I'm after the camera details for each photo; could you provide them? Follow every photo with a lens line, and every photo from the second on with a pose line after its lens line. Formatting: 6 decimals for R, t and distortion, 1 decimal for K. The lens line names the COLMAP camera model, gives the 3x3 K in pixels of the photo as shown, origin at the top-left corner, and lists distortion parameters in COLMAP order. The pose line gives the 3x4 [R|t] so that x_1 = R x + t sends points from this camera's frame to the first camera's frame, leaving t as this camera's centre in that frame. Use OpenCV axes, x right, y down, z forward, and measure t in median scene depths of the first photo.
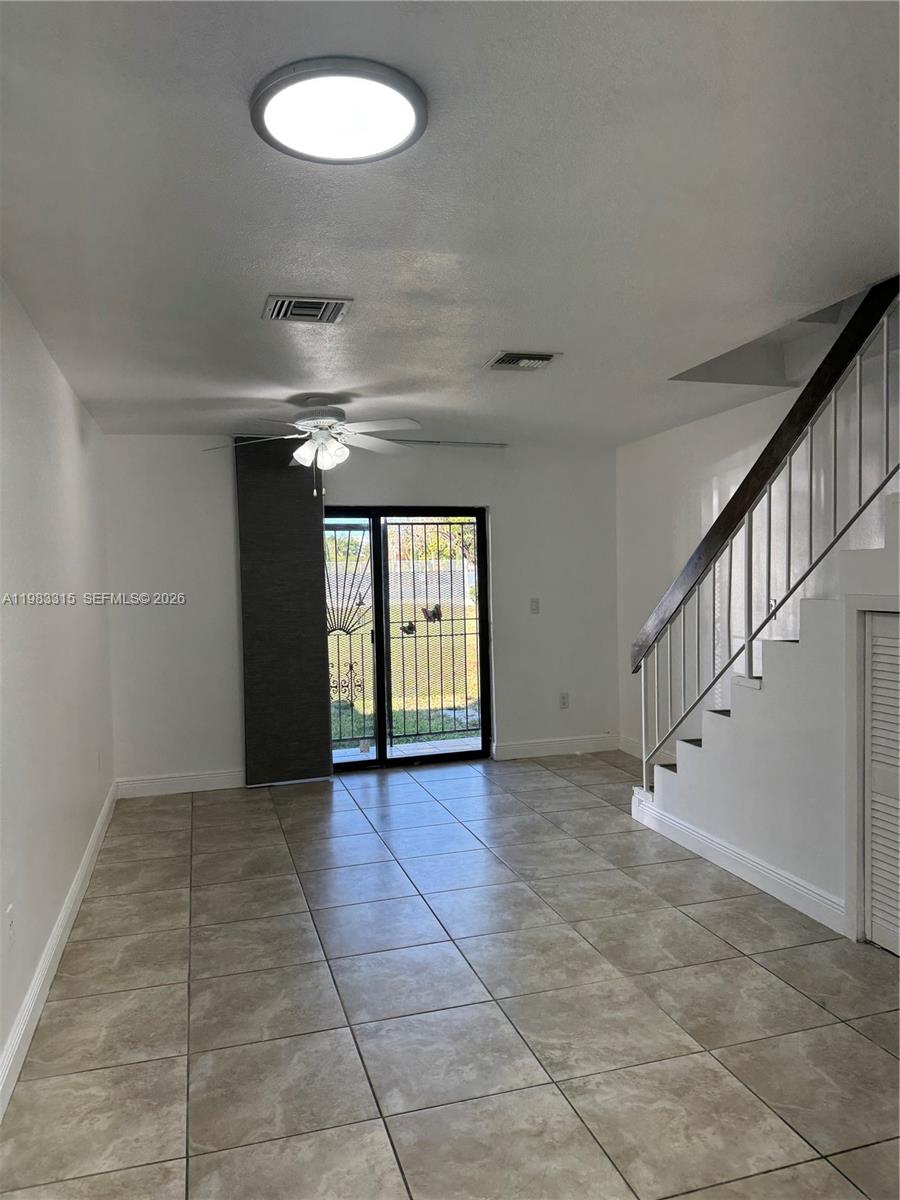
lens RADIAL K [[846.0, 0, 452.8], [0, 846.0, 604.2], [0, 0, 1]] dist [0.066658, -0.108410]
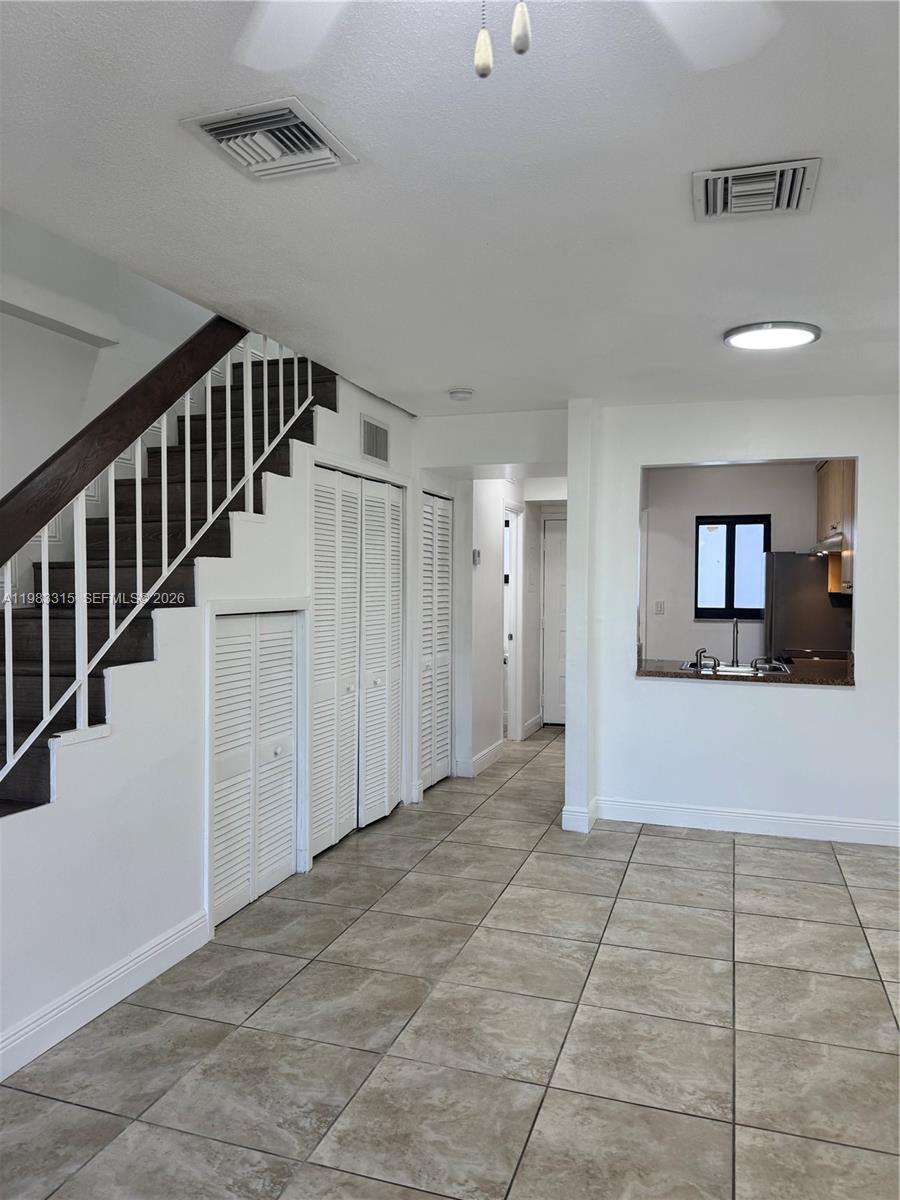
lens RADIAL K [[846.4, 0, 450.0], [0, 846.4, 600.0], [0, 0, 1]] dist [0.062190, -0.080056]
pose [[-0.816151, 0.003471, 0.577829, -0.311611], [0.033457, 0.998588, 0.041258, -0.038191], [-0.576870, 0.053005, -0.815115, 1.441409]]
